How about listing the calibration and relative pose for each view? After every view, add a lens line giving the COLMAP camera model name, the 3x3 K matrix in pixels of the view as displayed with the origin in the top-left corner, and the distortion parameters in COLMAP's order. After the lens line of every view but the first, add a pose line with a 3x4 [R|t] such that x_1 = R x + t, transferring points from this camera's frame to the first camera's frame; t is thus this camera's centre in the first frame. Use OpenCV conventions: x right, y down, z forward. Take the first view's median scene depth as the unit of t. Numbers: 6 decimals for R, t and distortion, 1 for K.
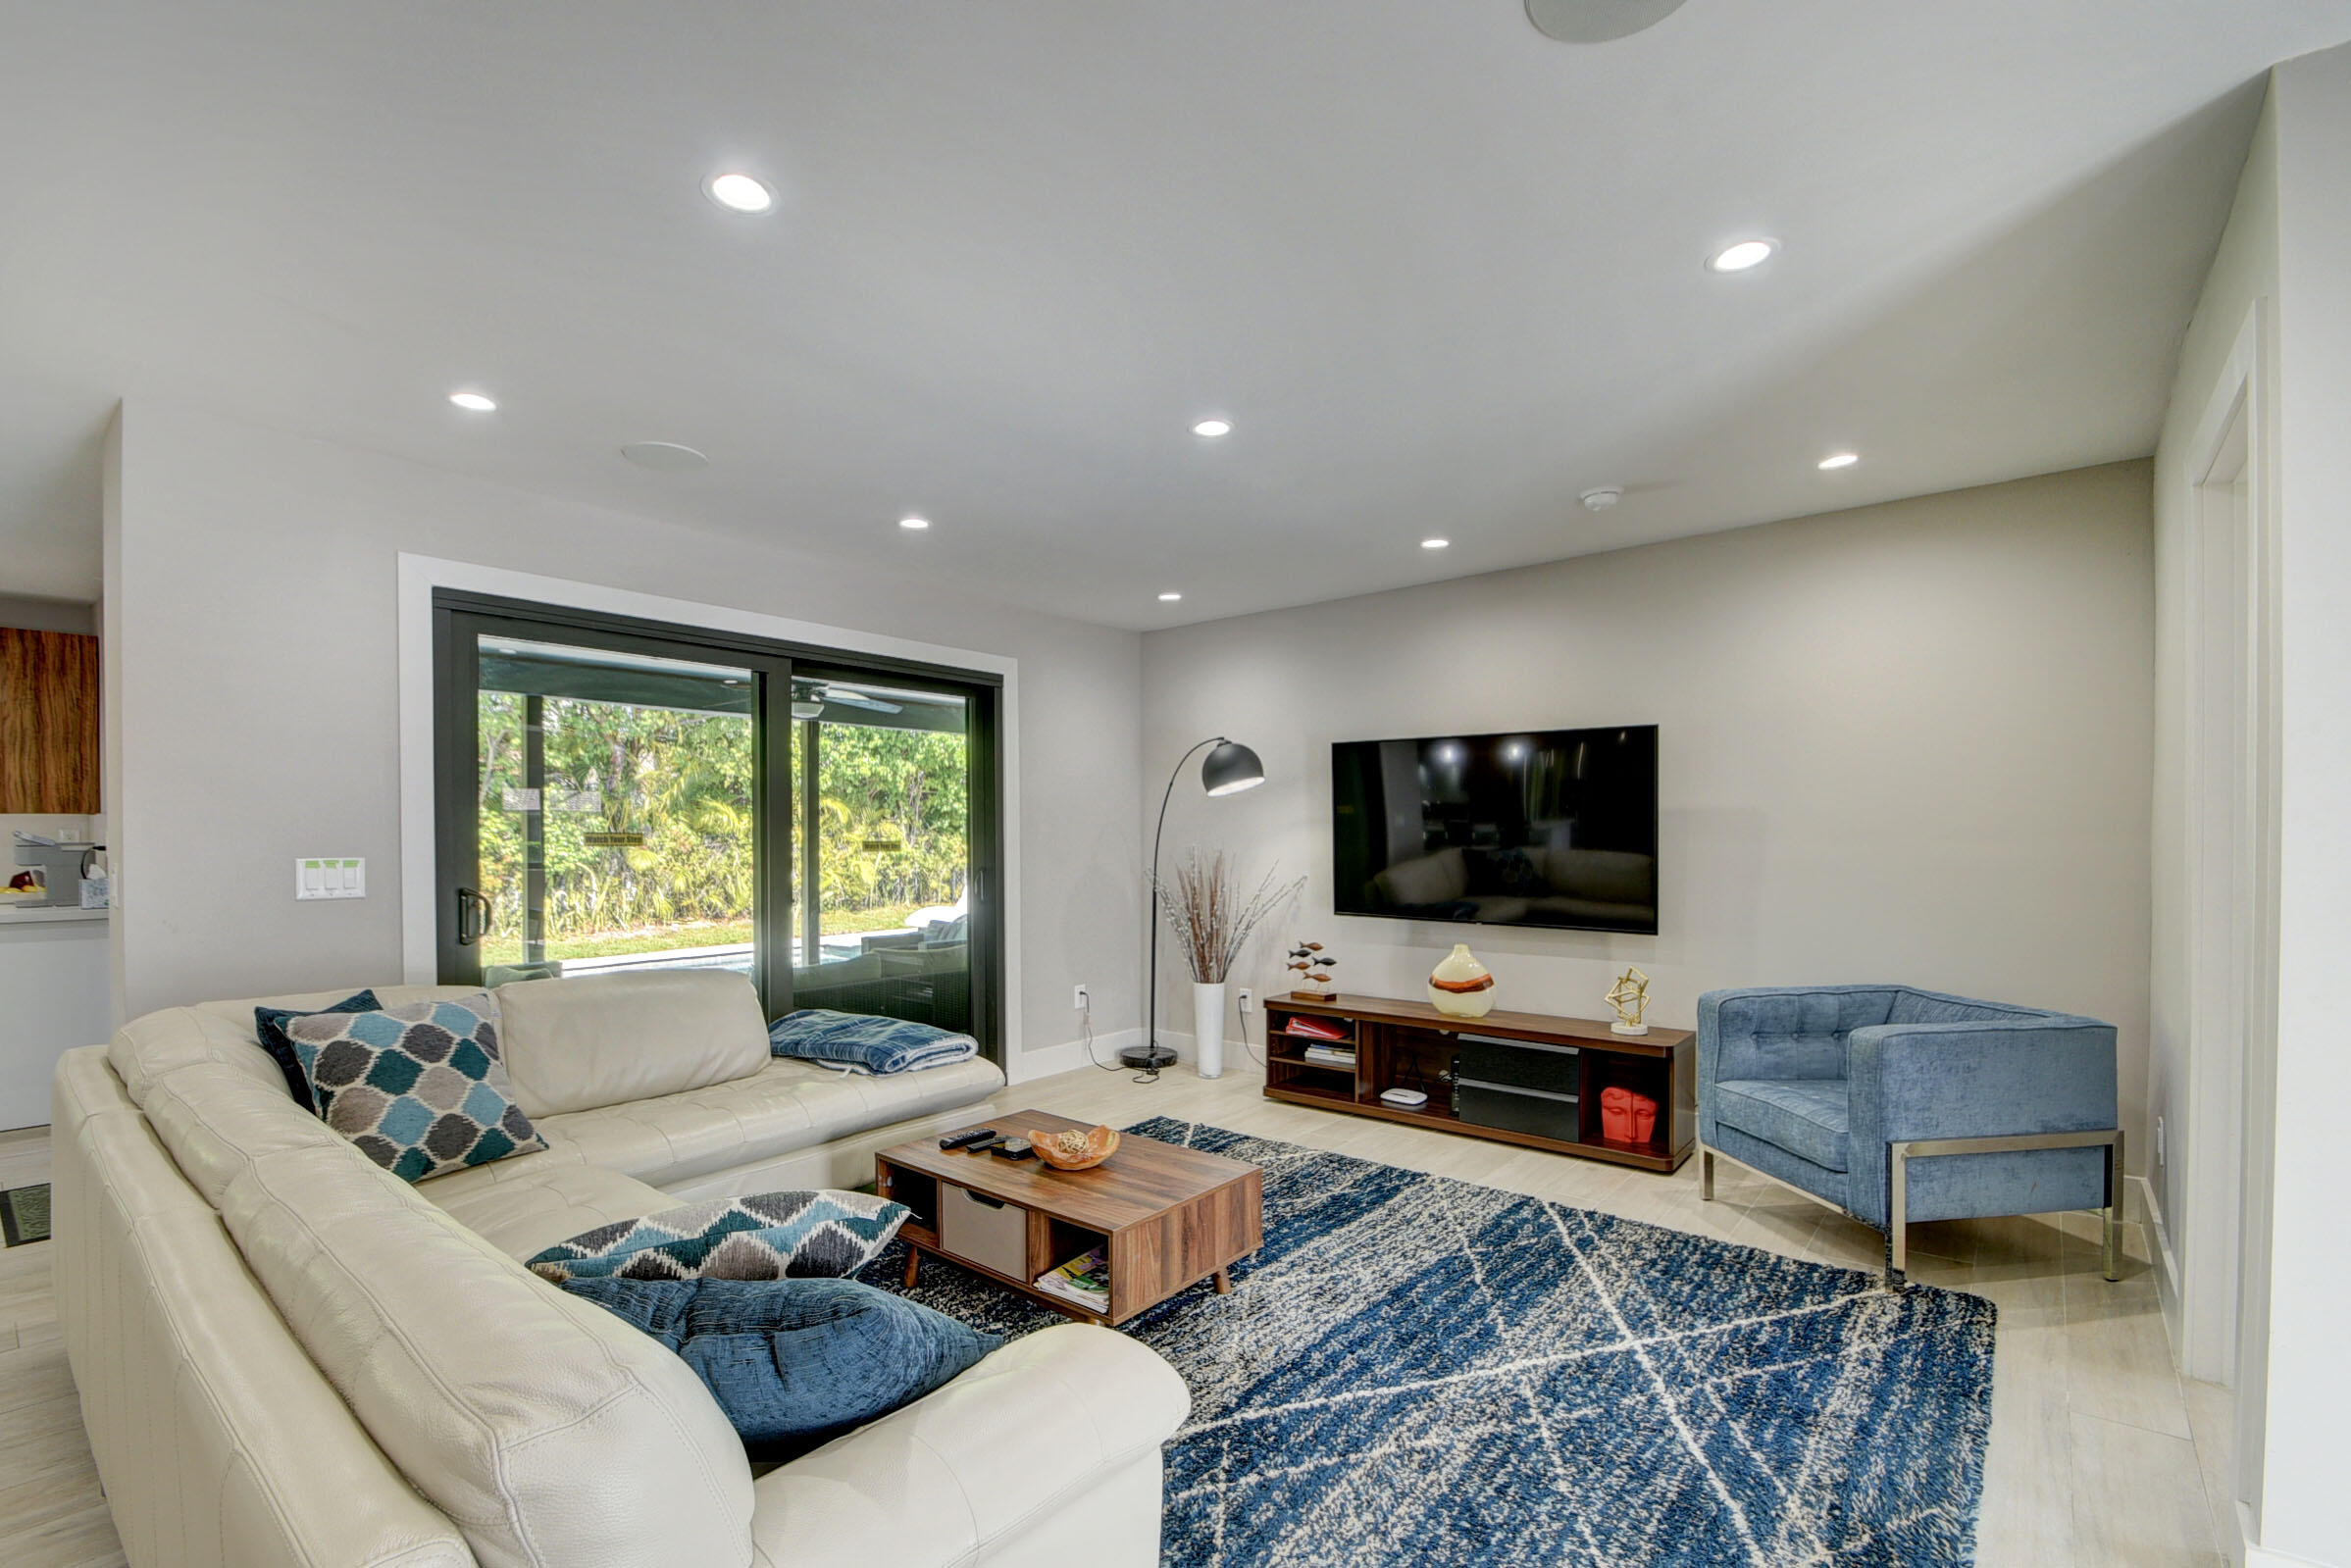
lens RADIAL K [[1036.9, 0, 1159.8], [0, 1036.9, 846.2], [0, 0, 1]] dist [0.009412, -0.012885]
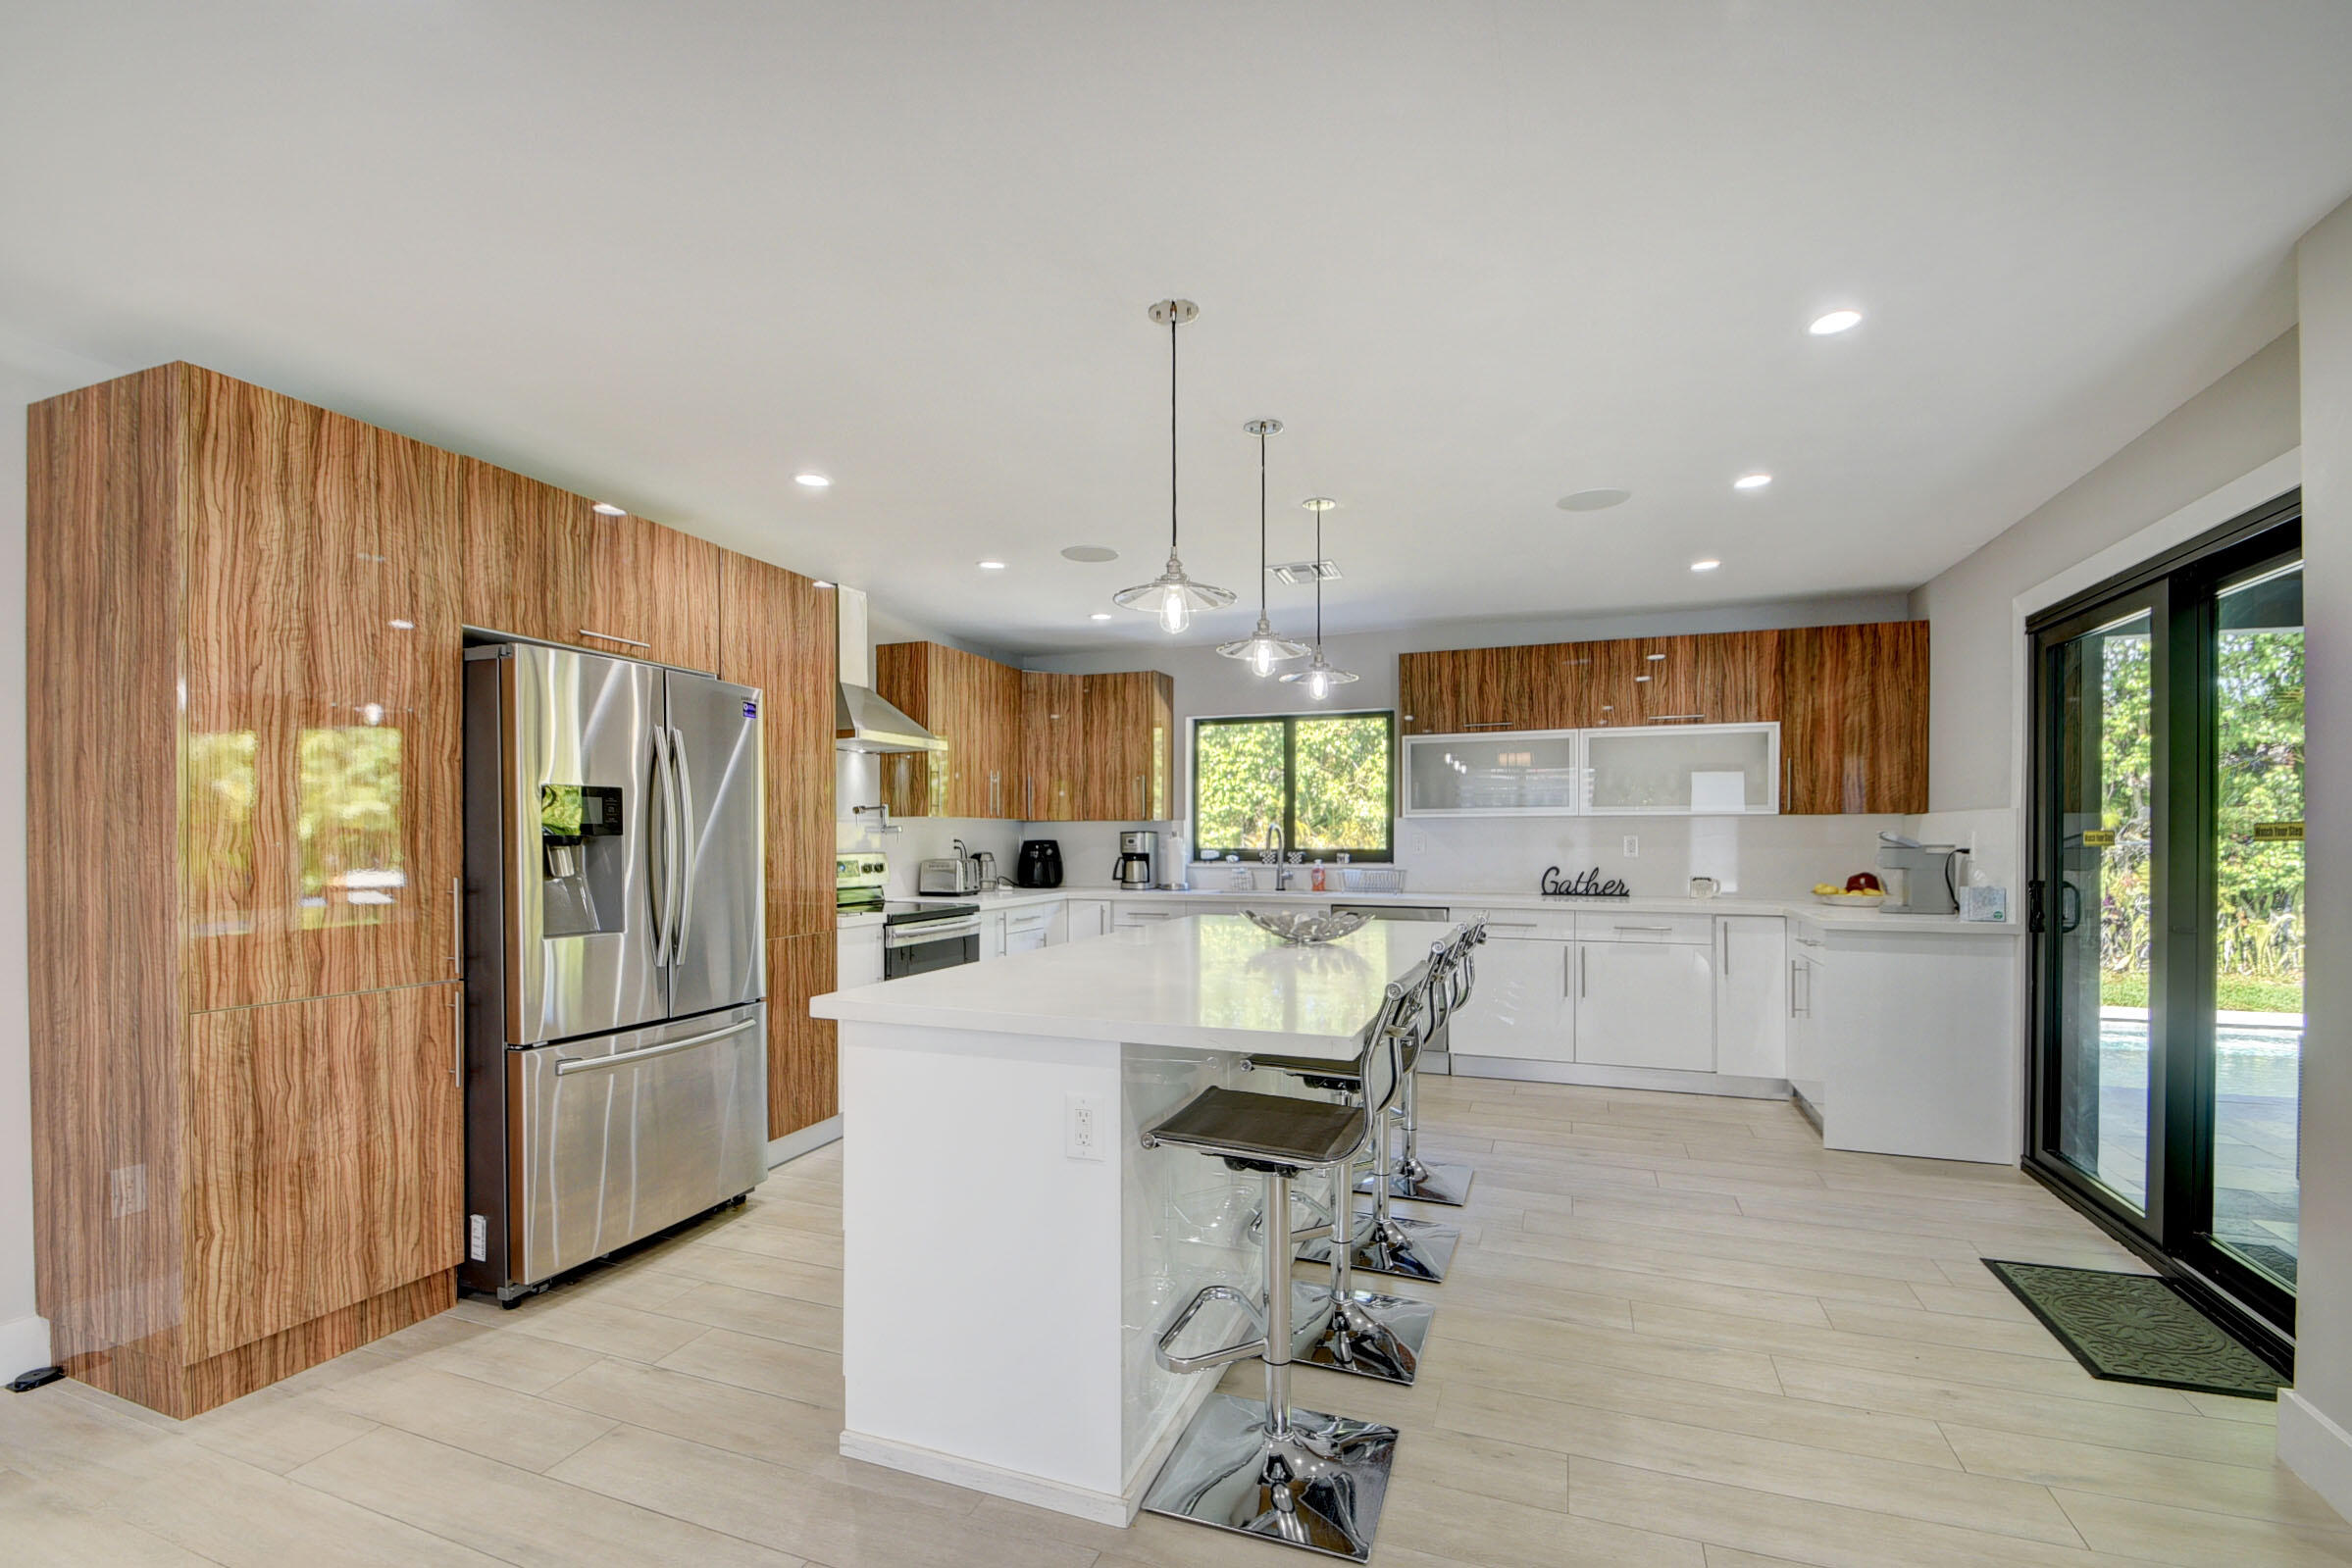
lens RADIAL K [[1037.3, 0, 1160.3], [0, 1037.3, 846.3], [0, 0, 1]] dist [0.009412, -0.012885]
pose [[0.320736, 0.010921, -0.947106, -0.450195], [-0.010944, 0.999910, 0.007824, -0.001951], [0.947106, 0.007856, 0.320826, 0.066395]]
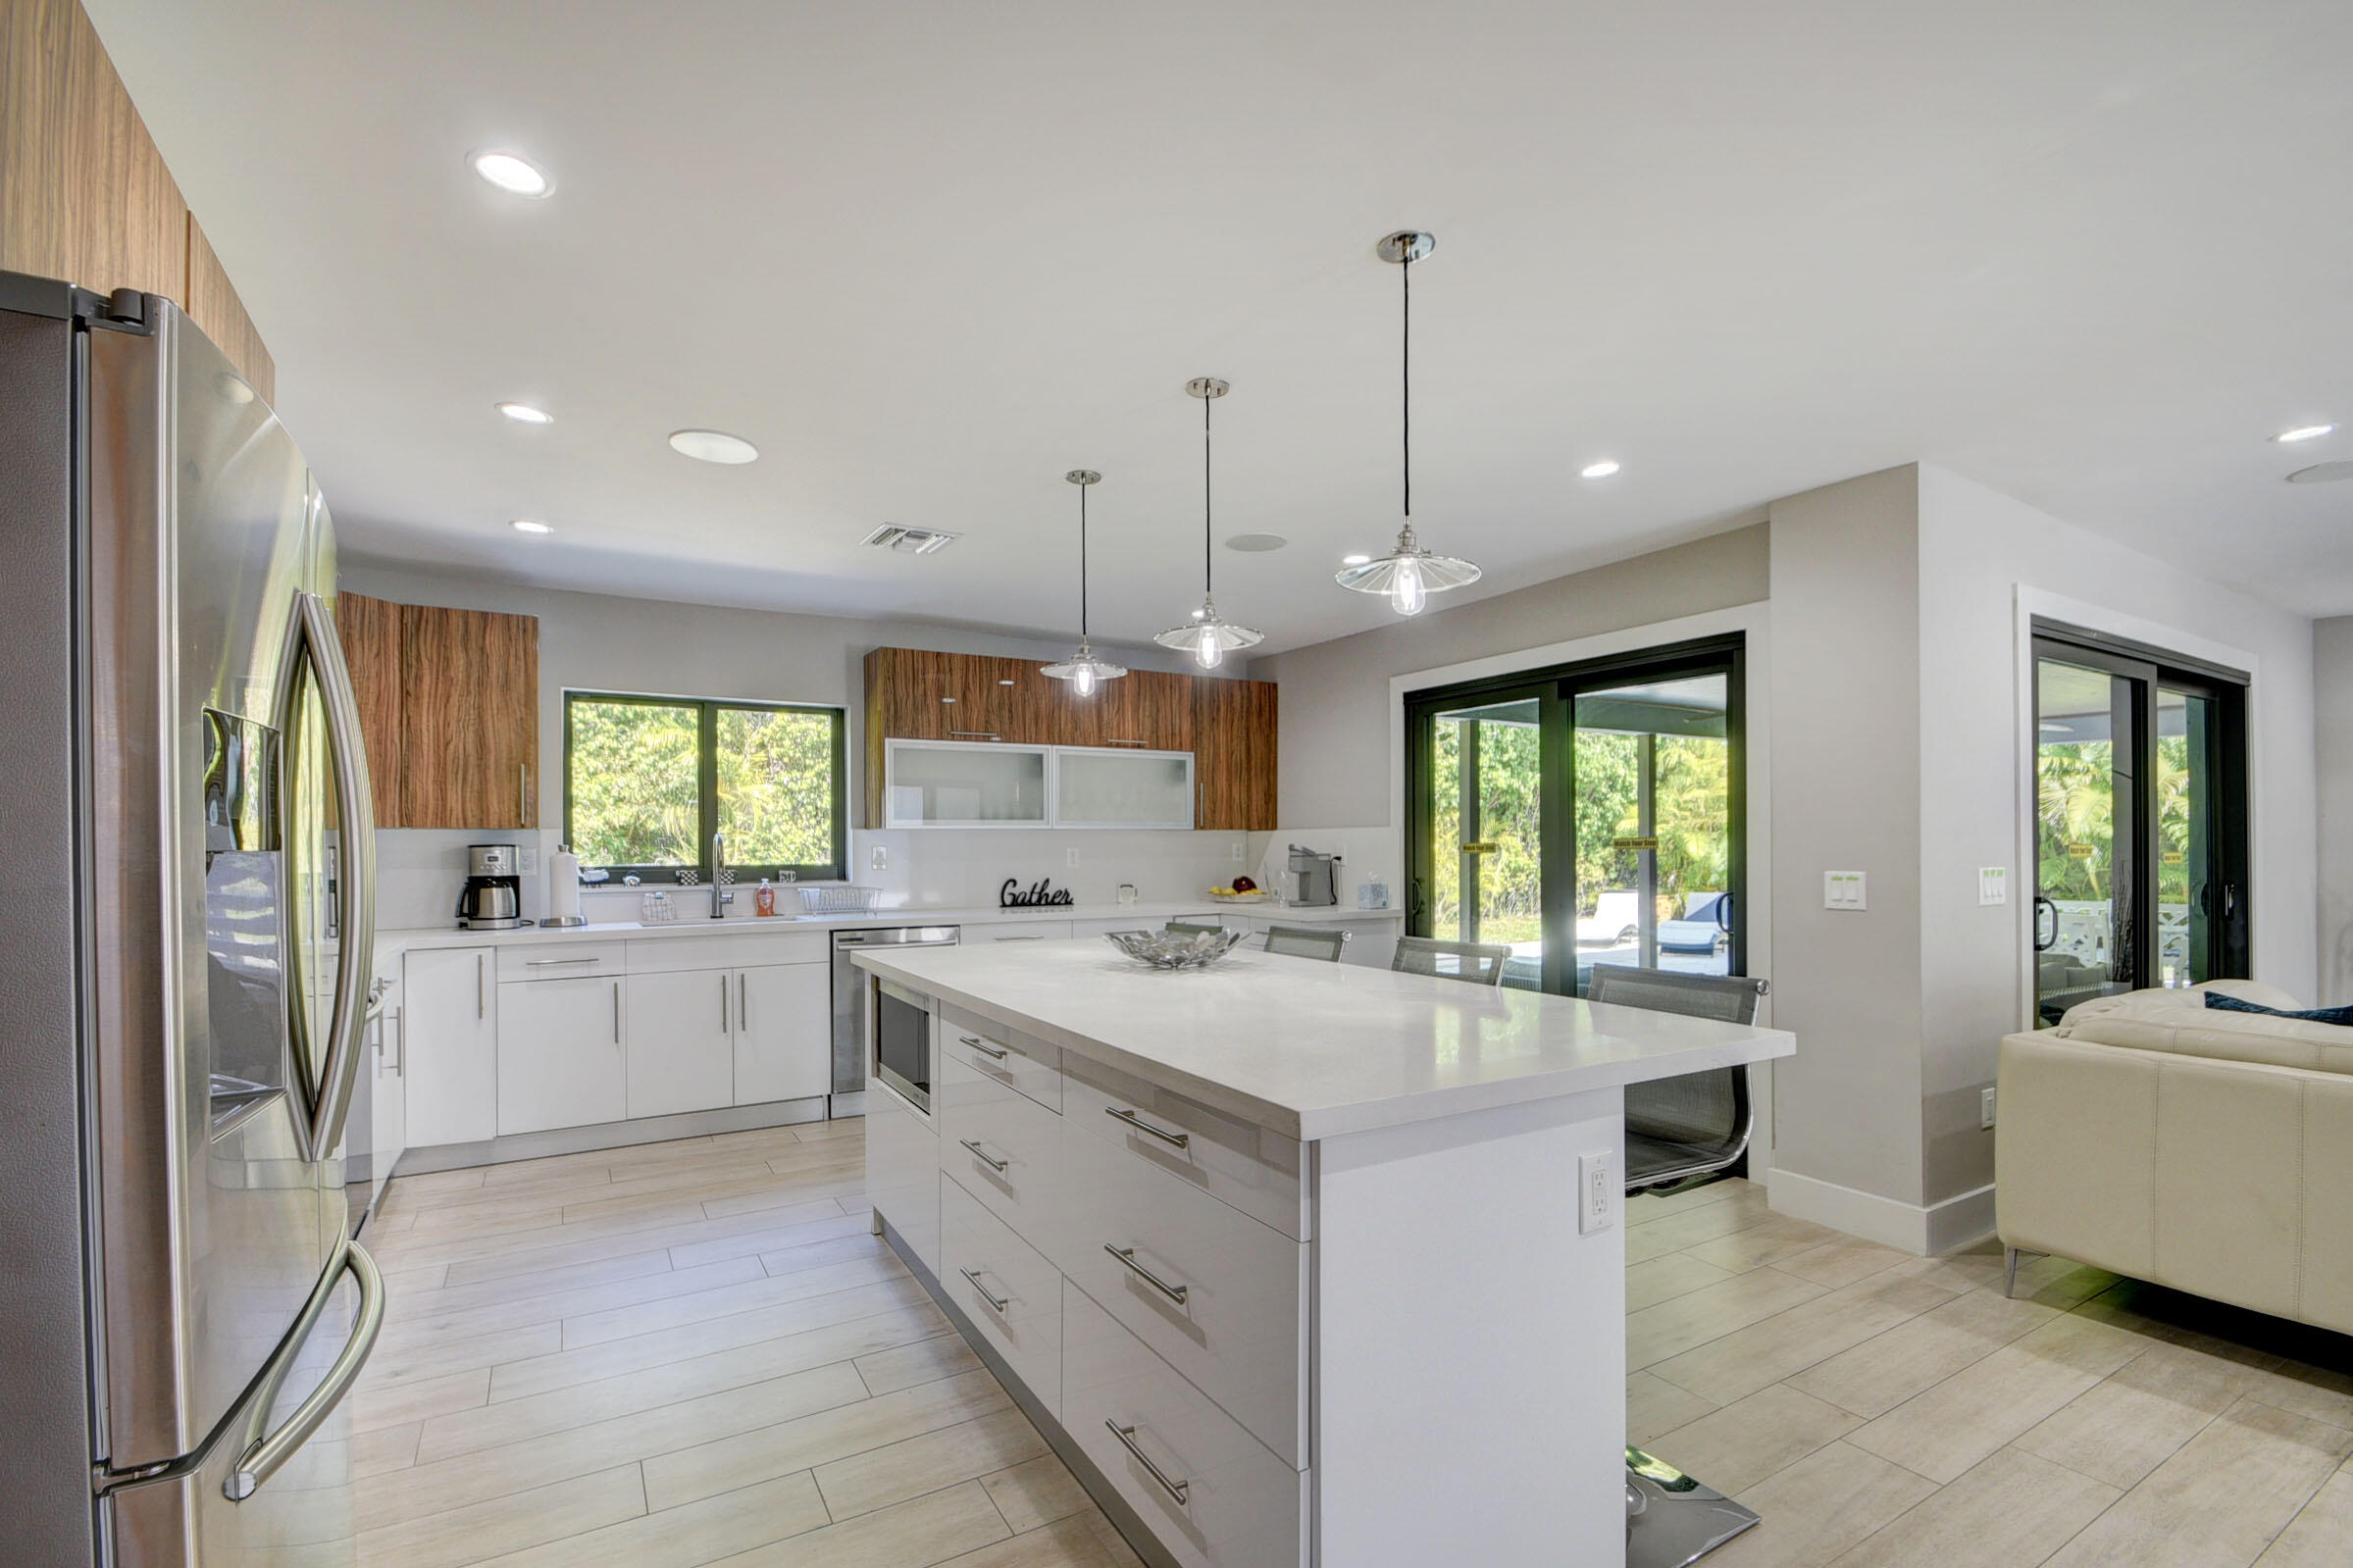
lens RADIAL K [[1034.9, 0, 1156.8], [0, 1034.9, 846.4], [0, 0, 1]] dist [0.016944, -0.019617]
pose [[0.938277, -0.003176, -0.345870, -0.903622], [-0.000708, 0.999938, -0.011105, 0.001796], [0.345884, 0.010664, 0.938217, -0.228802]]
